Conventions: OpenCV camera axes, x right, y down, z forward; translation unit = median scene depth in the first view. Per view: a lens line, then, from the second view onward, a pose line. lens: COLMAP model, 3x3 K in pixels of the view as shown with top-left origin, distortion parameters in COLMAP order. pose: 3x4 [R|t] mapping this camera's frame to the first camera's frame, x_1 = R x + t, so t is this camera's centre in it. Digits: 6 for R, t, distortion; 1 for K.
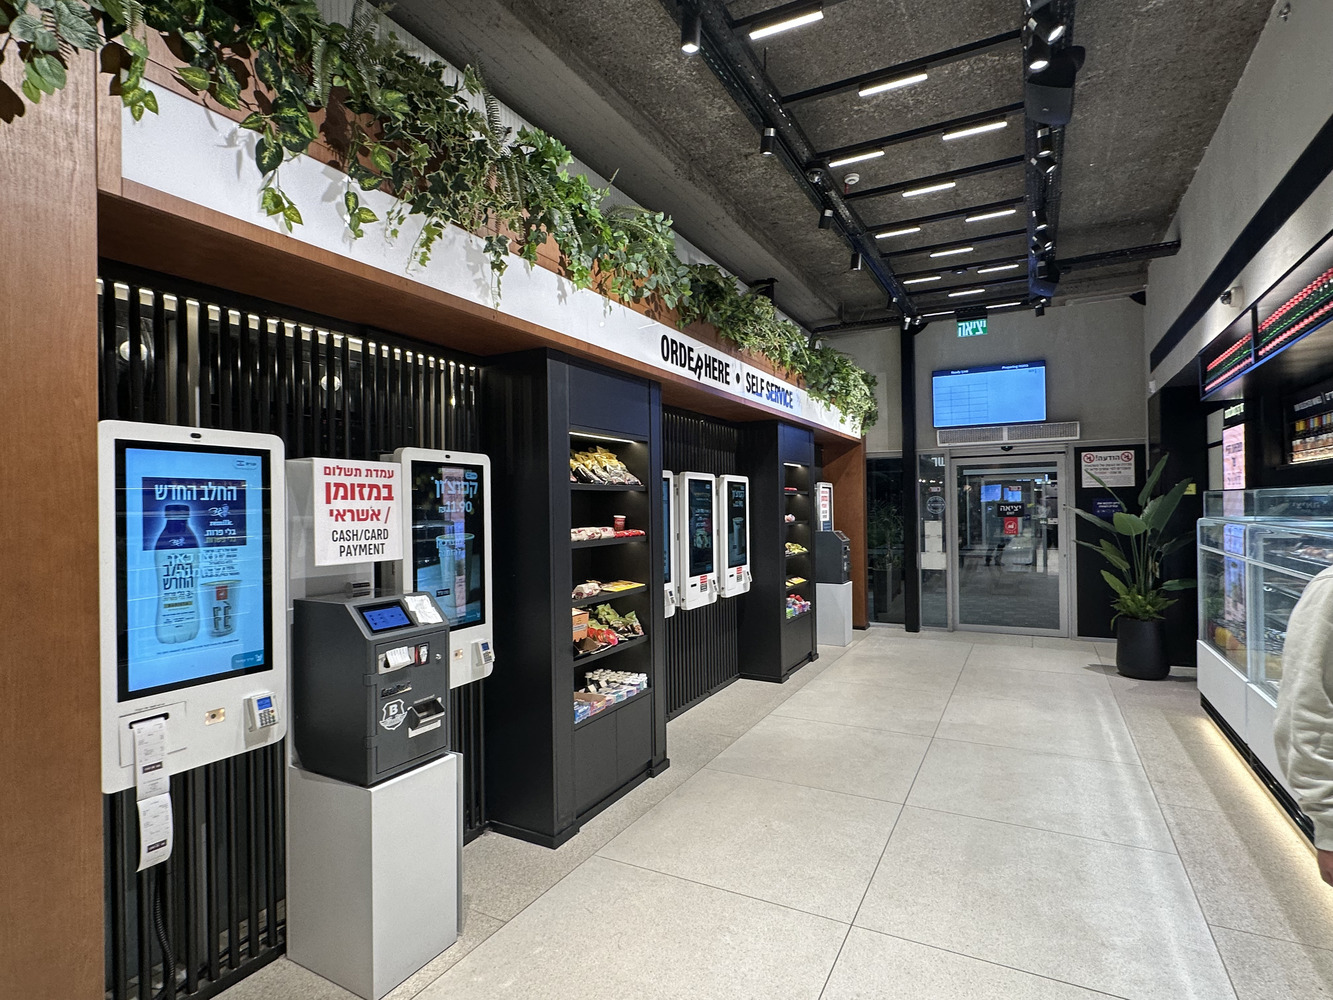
lens RADIAL K [[689.9, 0, 663.1], [0, 689.9, 500.6], [0, 0, 1]] dist [-0.002378, 0.000558]
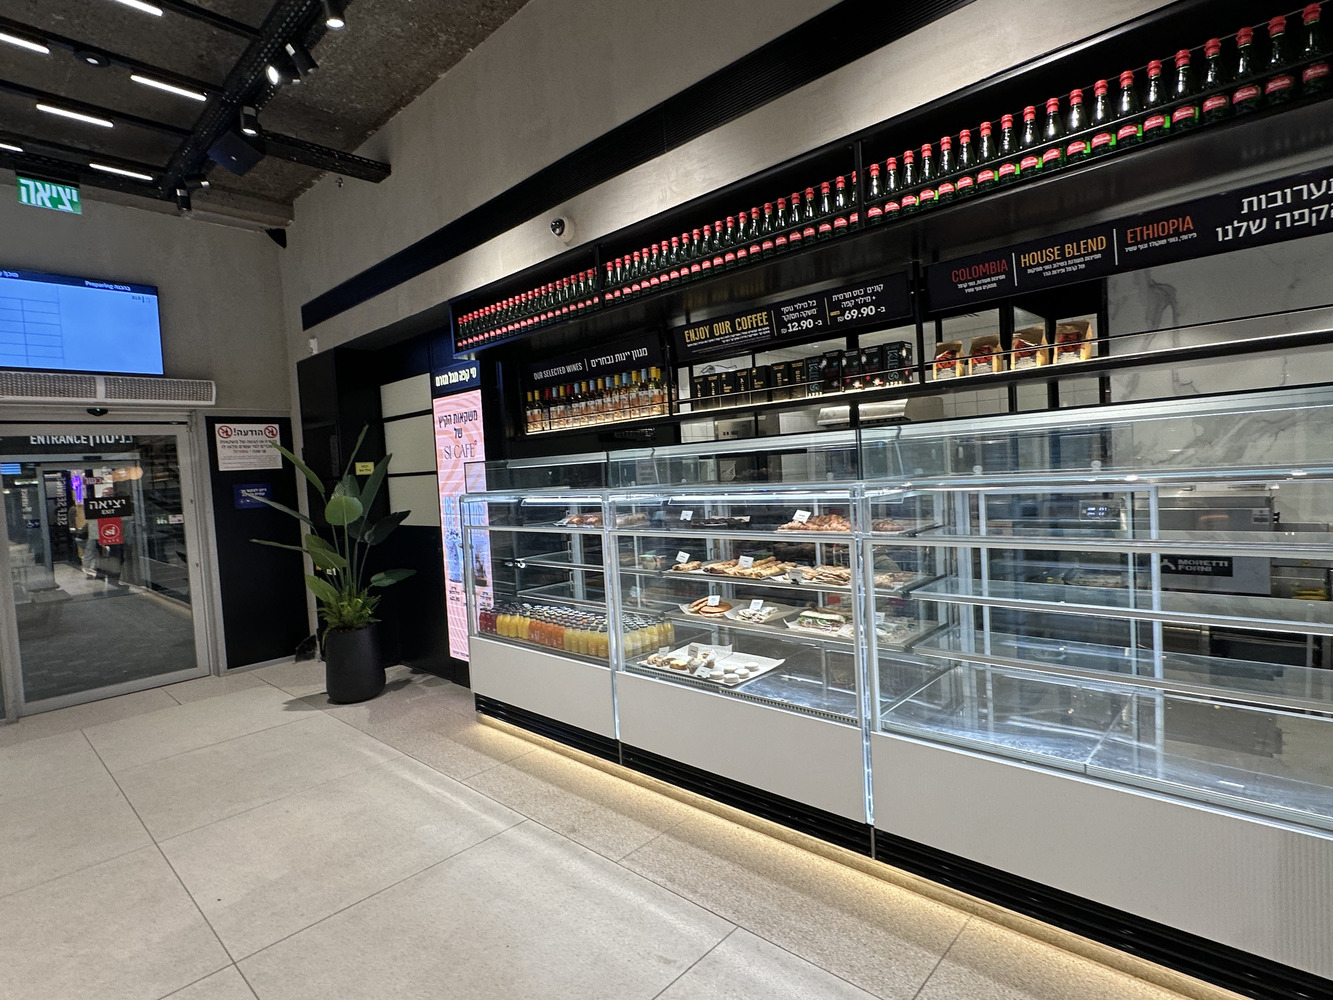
lens RADIAL K [[689.9, 0, 663.1], [0, 689.9, 500.6], [0, 0, 1]] dist [-0.002378, 0.000558]
pose [[0.259762, -0.044499, 0.964647, 0.012737], [0.044217, 0.998438, 0.034150, 0.011326], [-0.964660, 0.033783, 0.261323, 0.423443]]
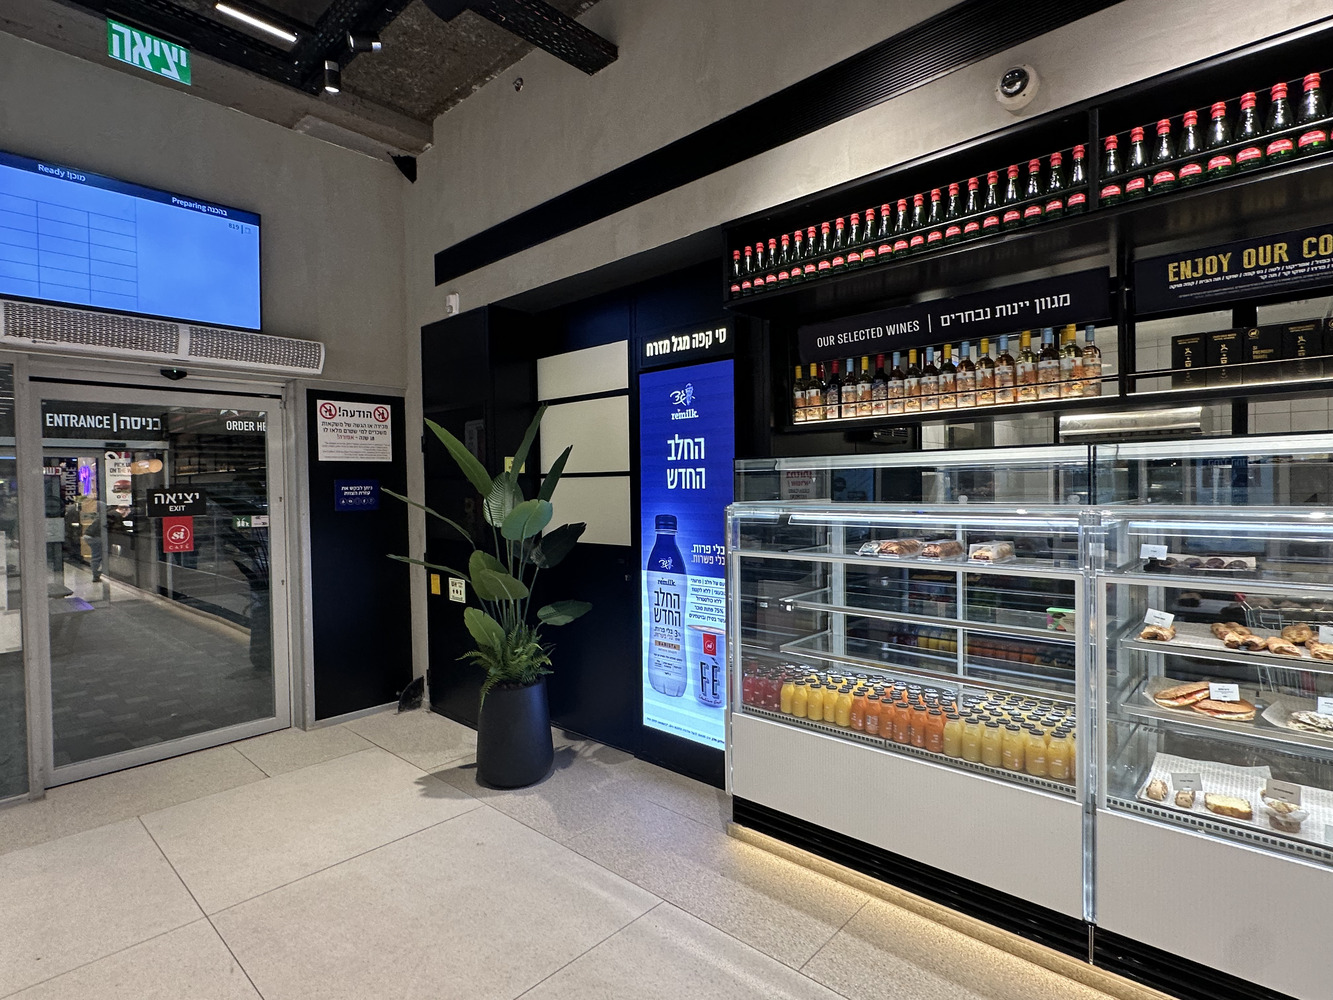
lens RADIAL K [[690.9, 0, 666.5], [0, 690.9, 500.0], [0, 0, 1]] dist [-0.004832, 0.000497]
pose [[0.248510, -0.008374, 0.968593, 0.152508], [0.003389, 0.999964, 0.007776, 0.012910], [-0.968623, 0.001350, 0.248530, 0.715988]]
